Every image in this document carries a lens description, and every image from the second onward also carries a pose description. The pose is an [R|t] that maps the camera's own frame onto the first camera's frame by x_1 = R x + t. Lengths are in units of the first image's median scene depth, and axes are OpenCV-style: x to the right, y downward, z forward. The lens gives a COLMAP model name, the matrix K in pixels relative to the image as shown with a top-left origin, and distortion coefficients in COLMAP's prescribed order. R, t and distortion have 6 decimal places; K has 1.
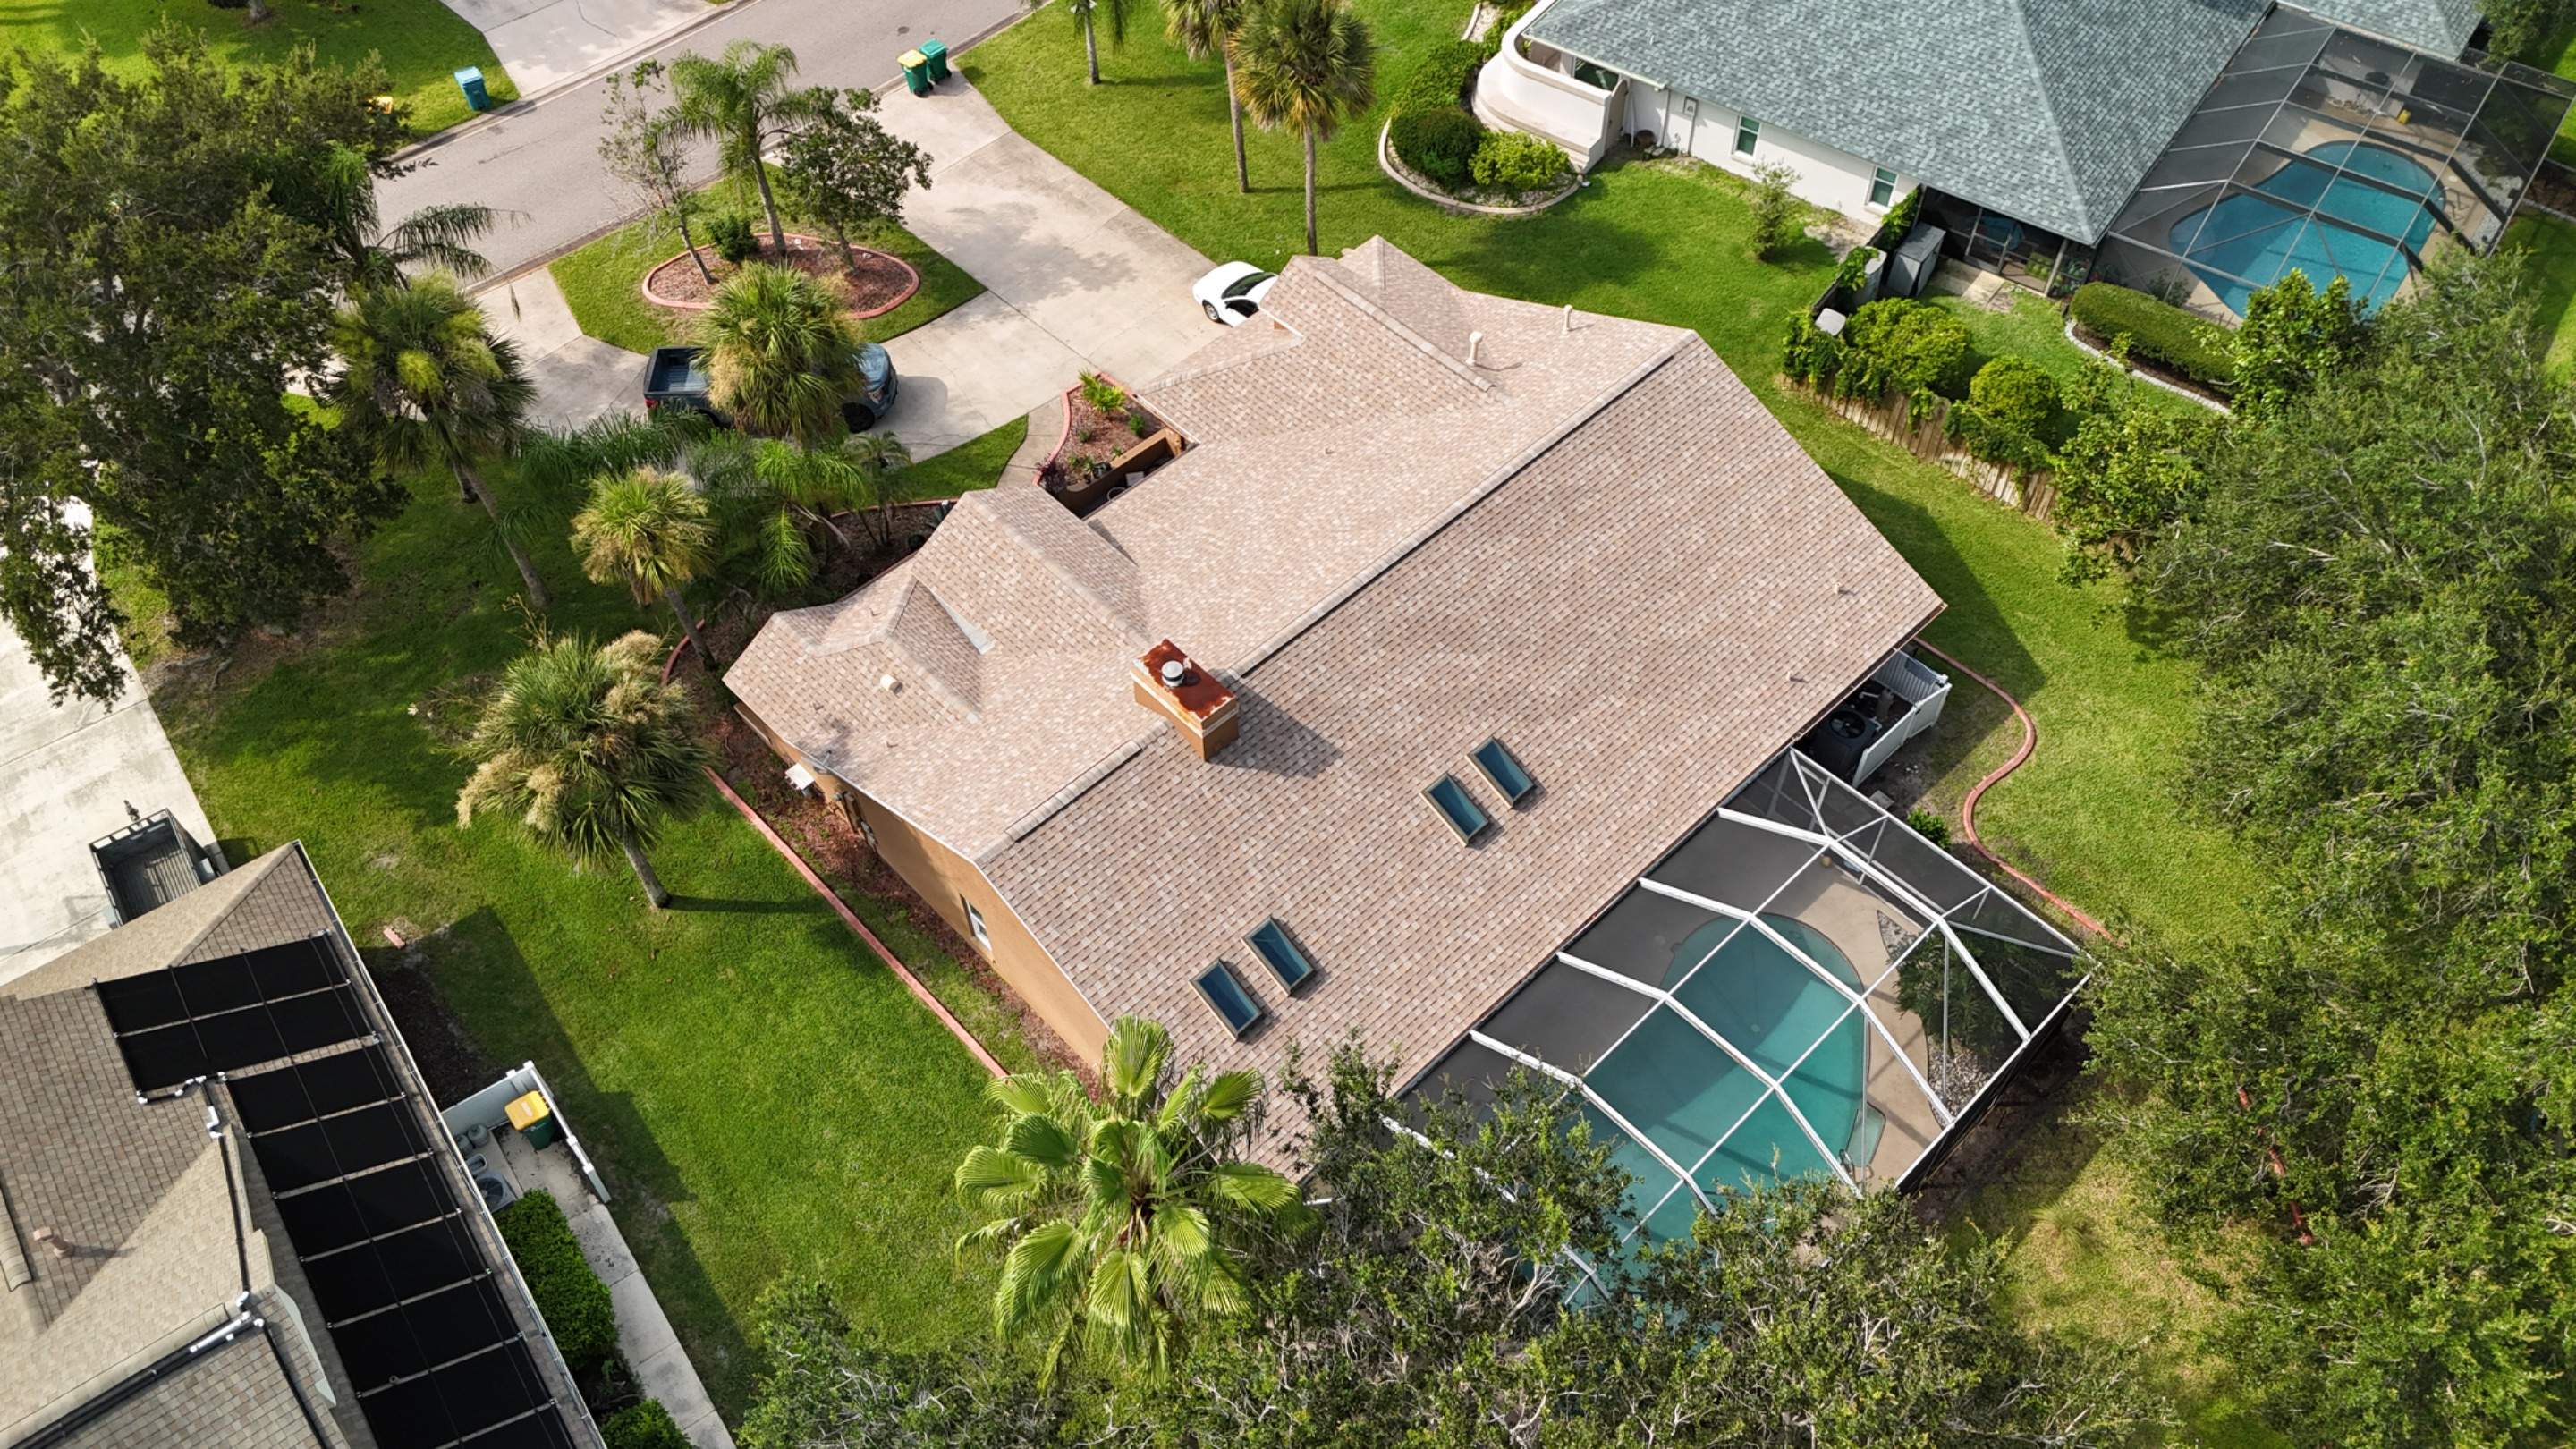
lens RADIAL K [[1893.6, 0, 1292.2], [0, 1893.6, 731.8], [0, 0, 1]] dist [0.049212, -0.041668]
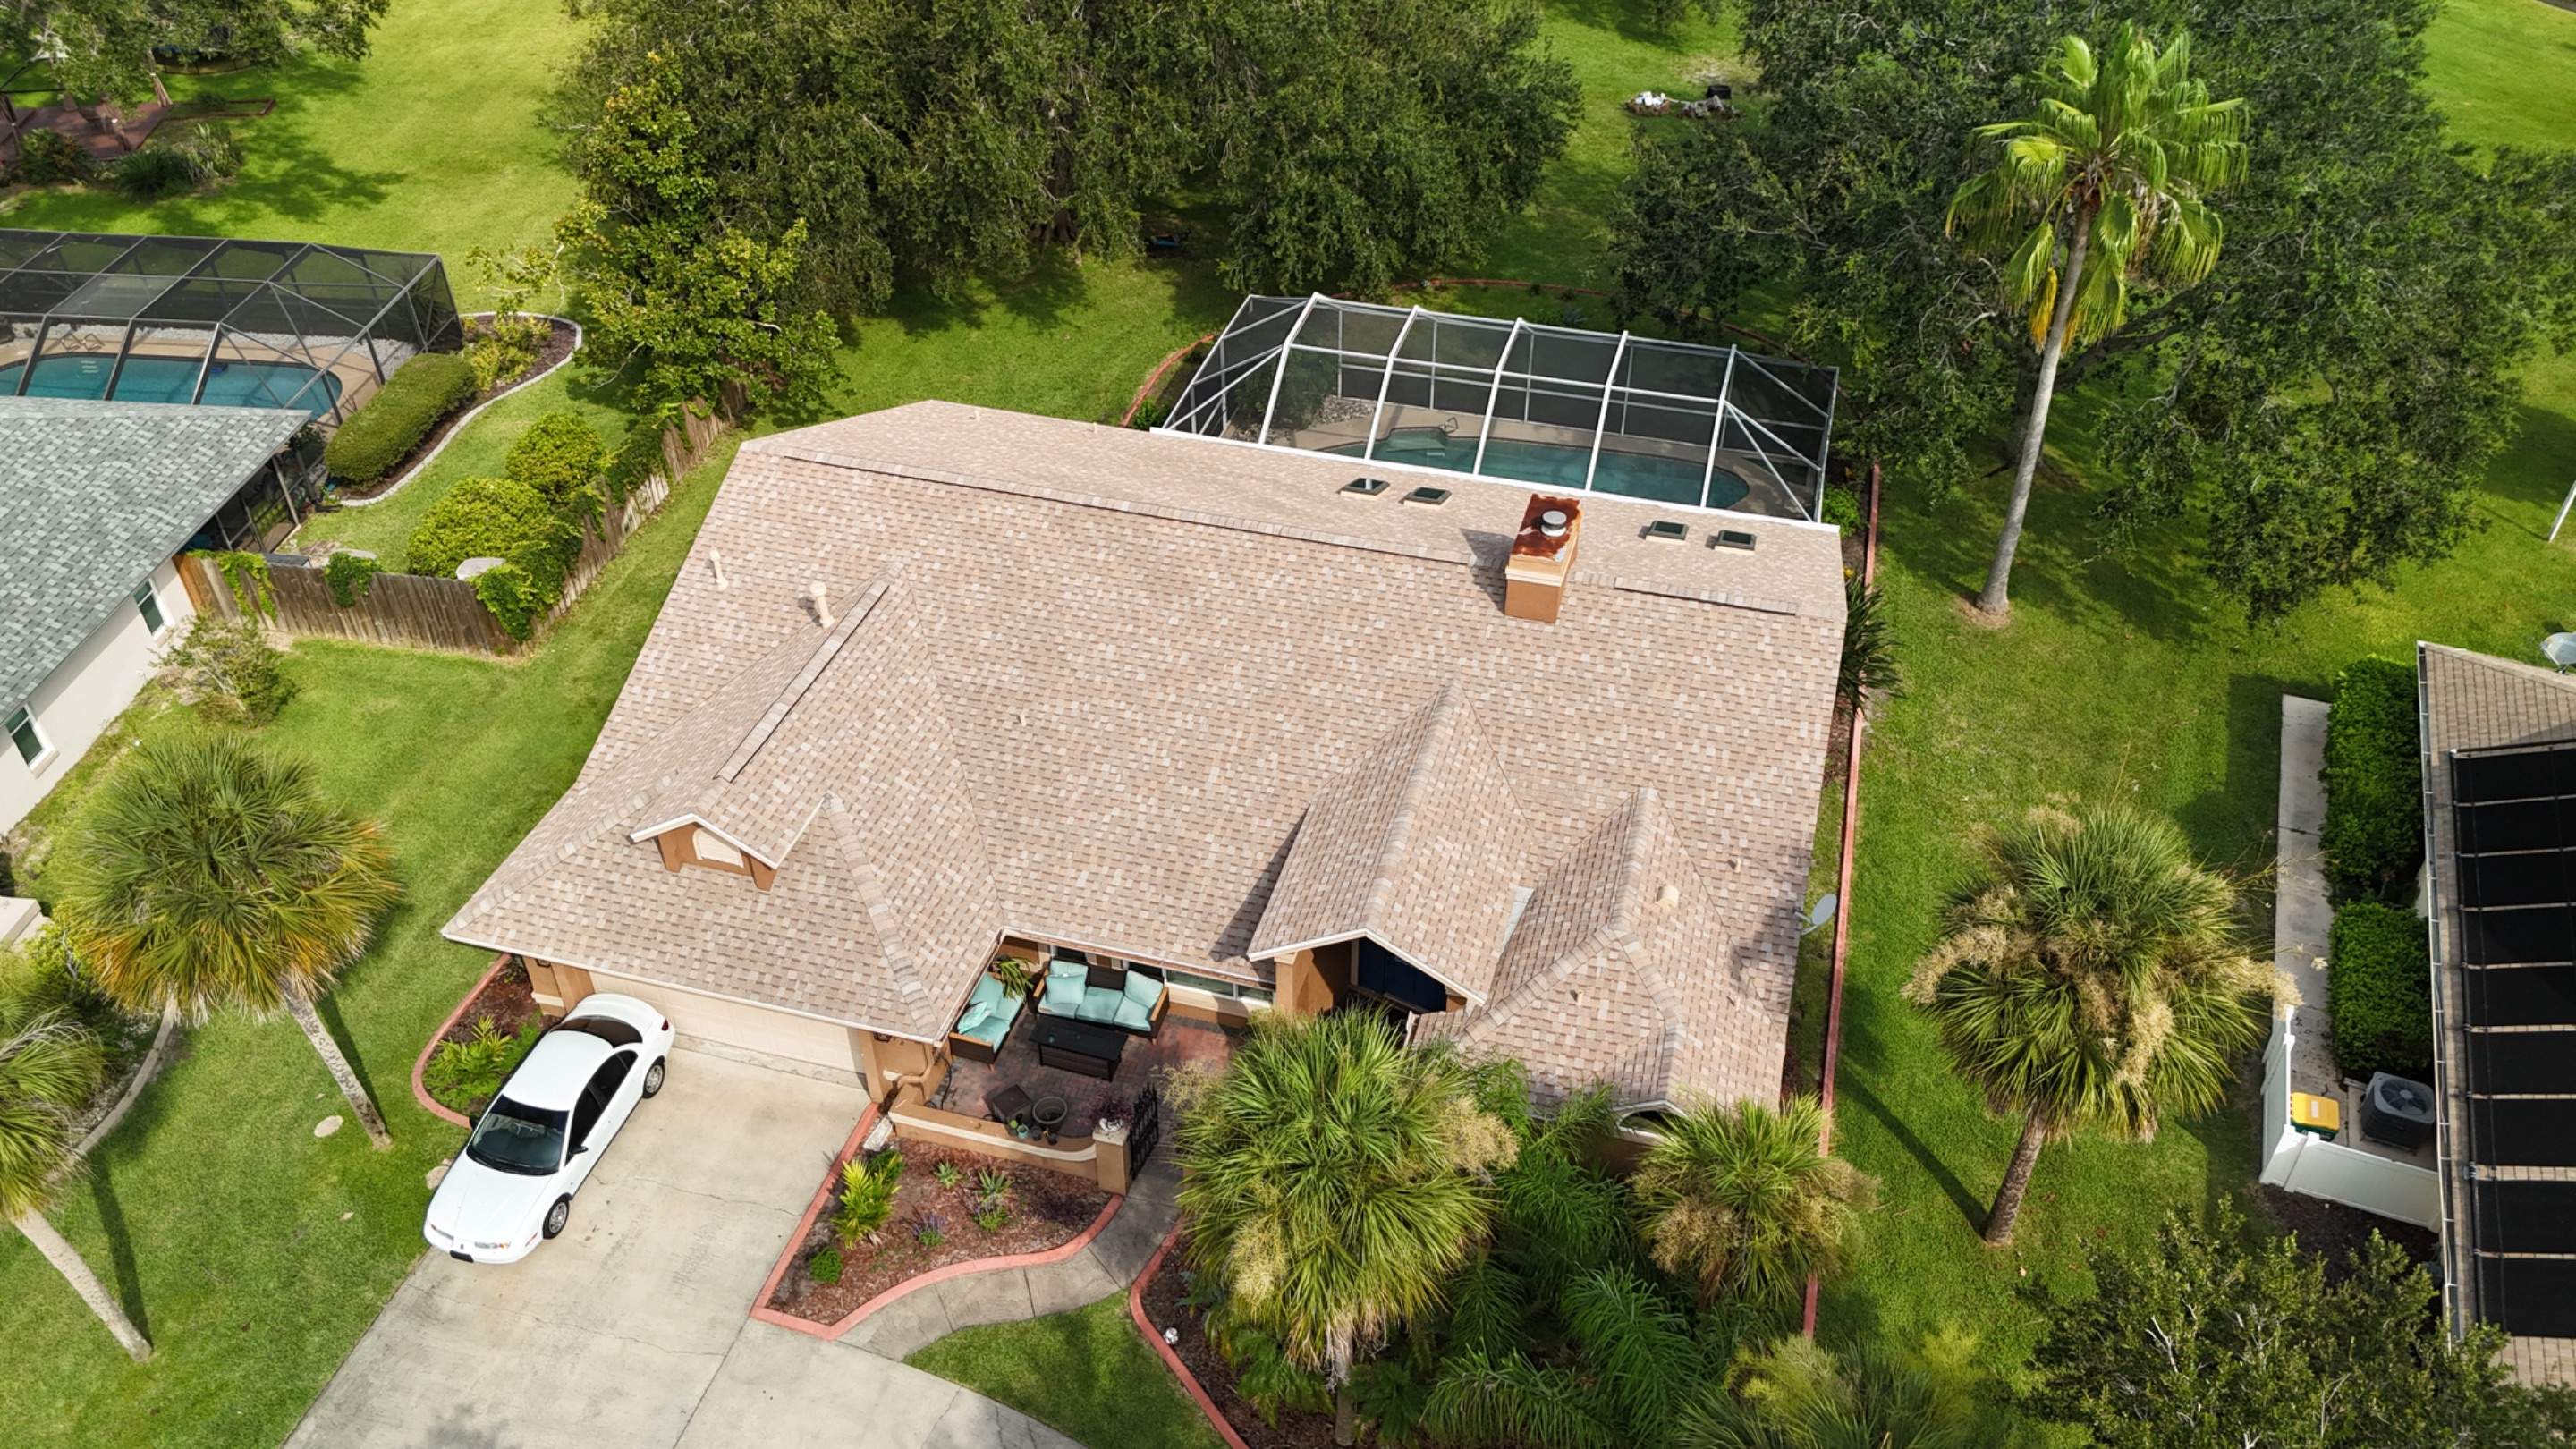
lens RADIAL K [[1893.6, 0, 1303.6], [0, 1893.6, 731.5], [0, 0, 1]] dist [0.049212, -0.041668]
pose [[-0.512075, -0.528277, 0.677276, -0.592443], [0.682624, 0.228300, 0.694193, -0.637660], [-0.521348, 0.817804, 0.243708, 0.819481]]
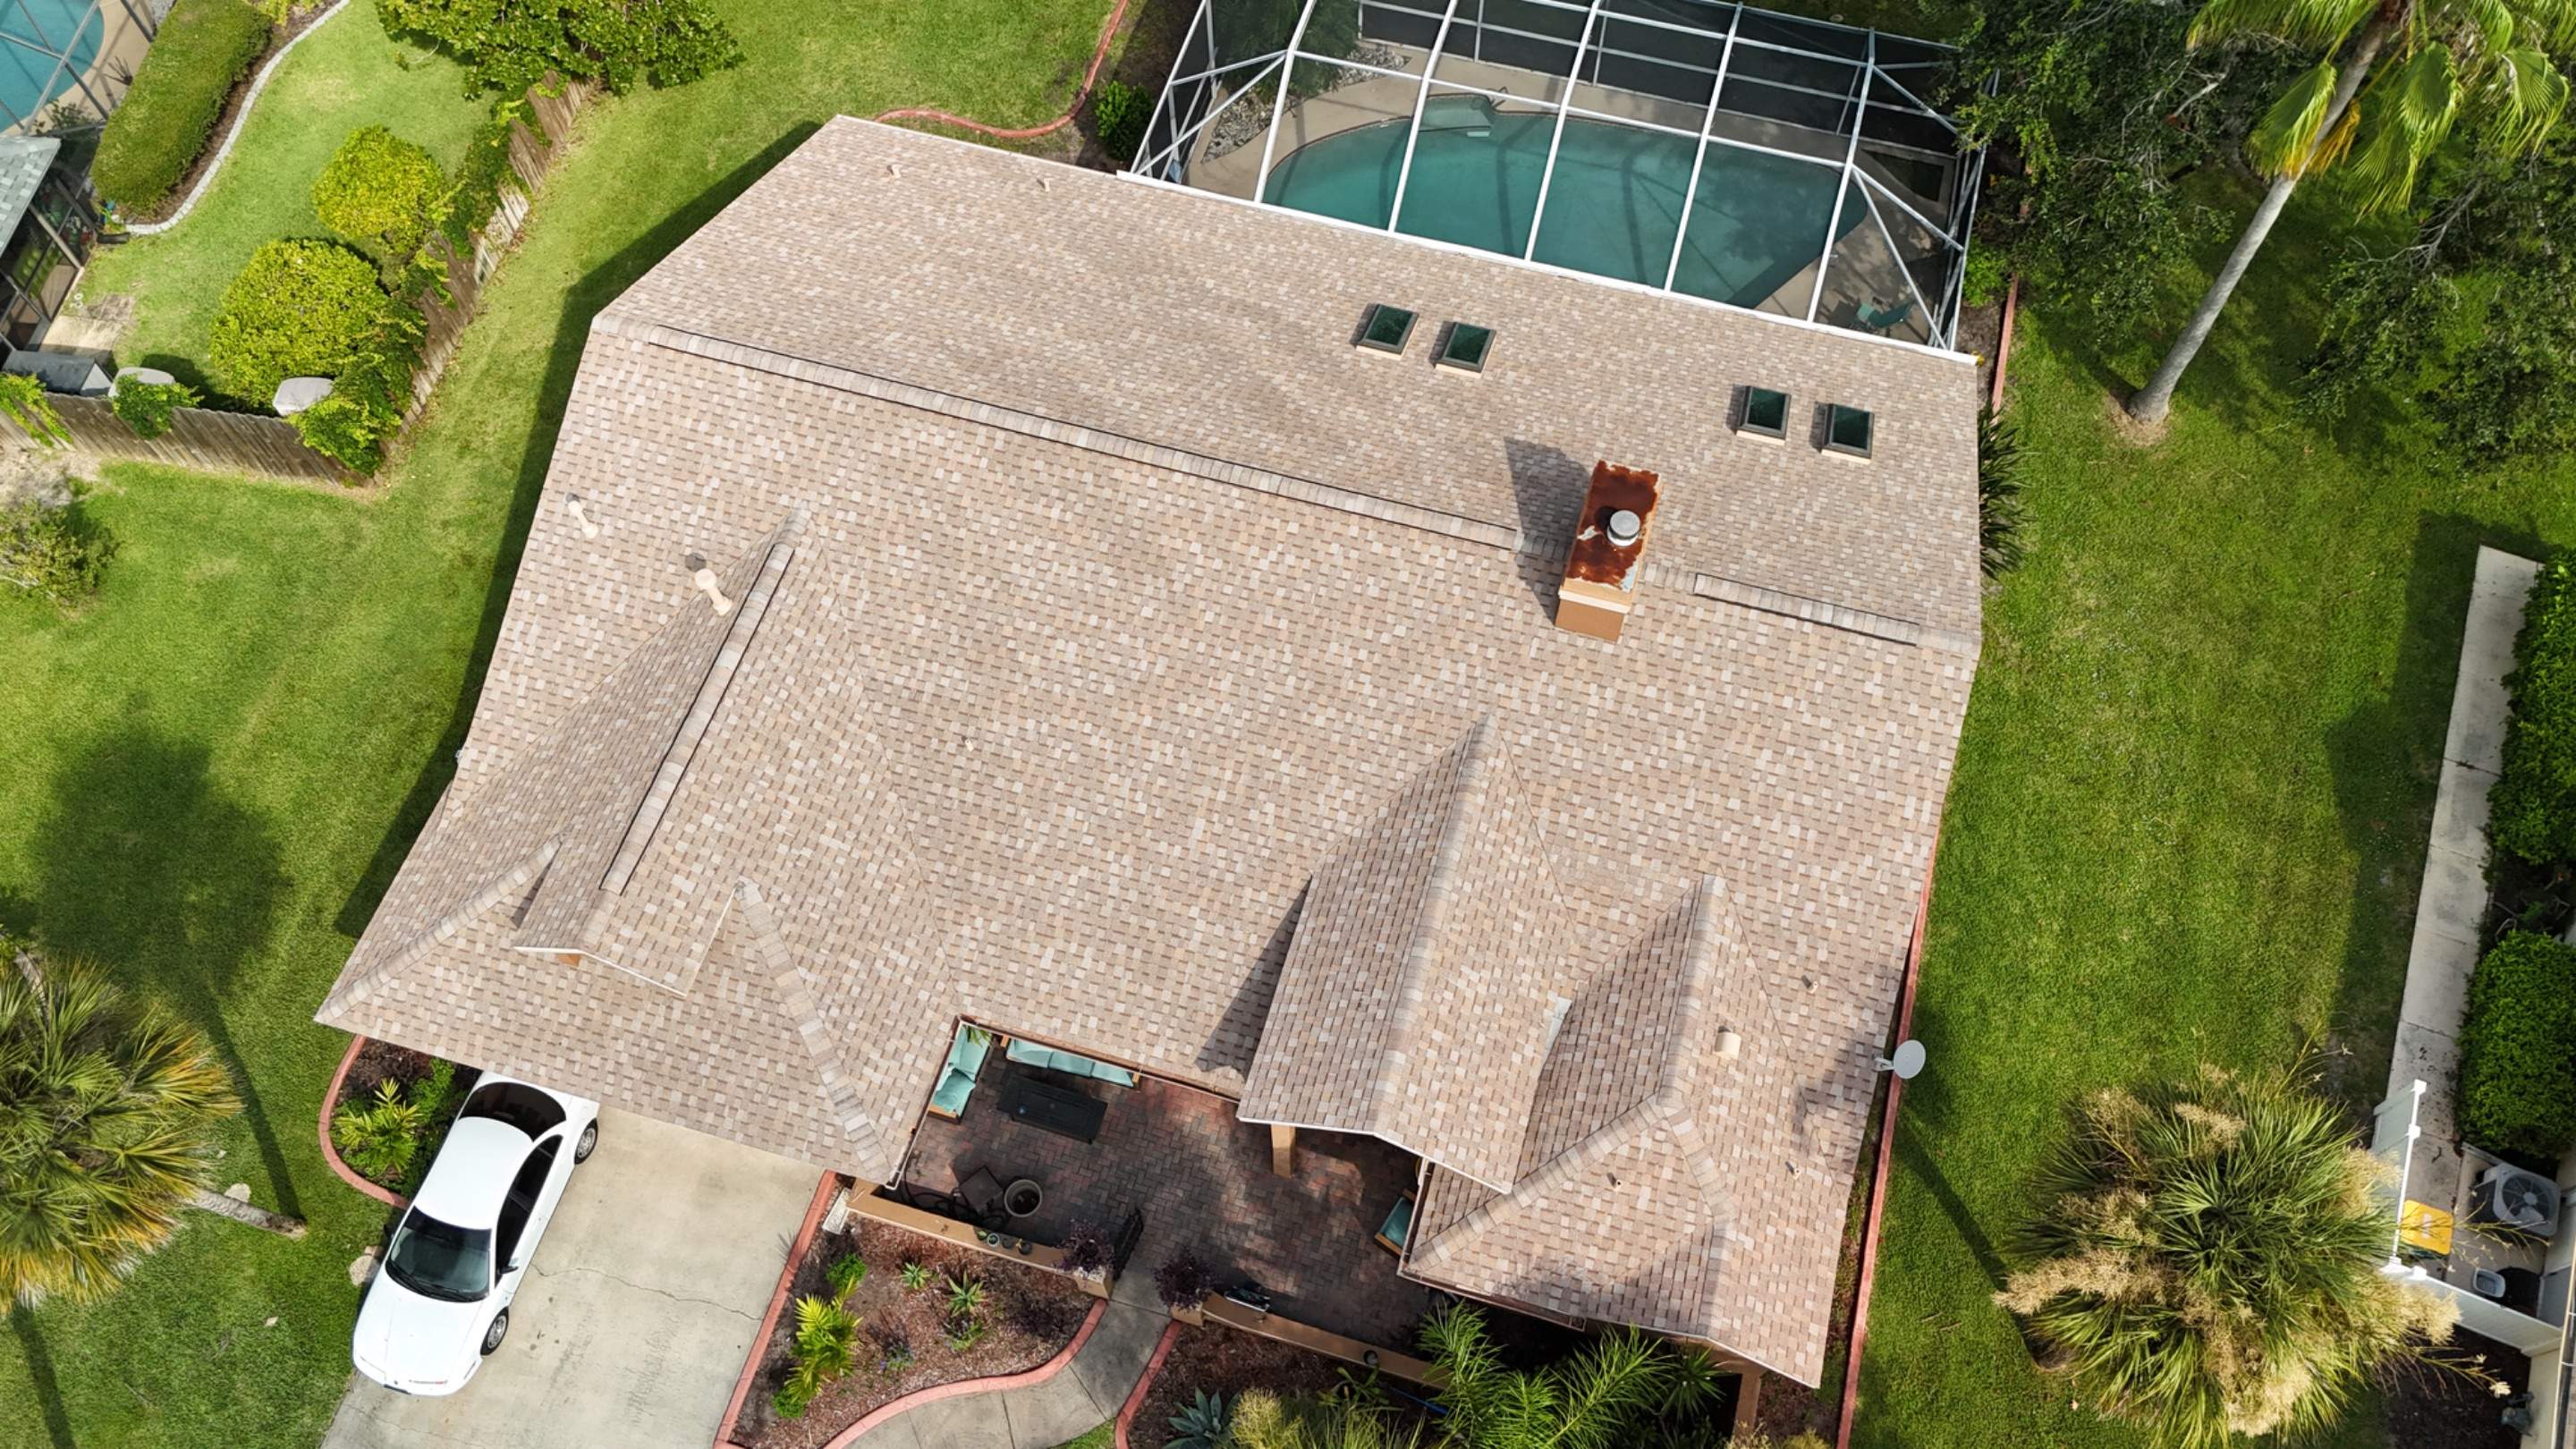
lens RADIAL K [[1893.6, 0, 1302.0], [0, 1893.6, 730.8], [0, 0, 1]] dist [0.049212, -0.041668]
pose [[-0.503524, -0.756271, 0.417754, -0.318238], [0.689079, -0.059848, 0.722211, -0.564001], [-0.521185, 0.651516, 0.551265, 0.638450]]
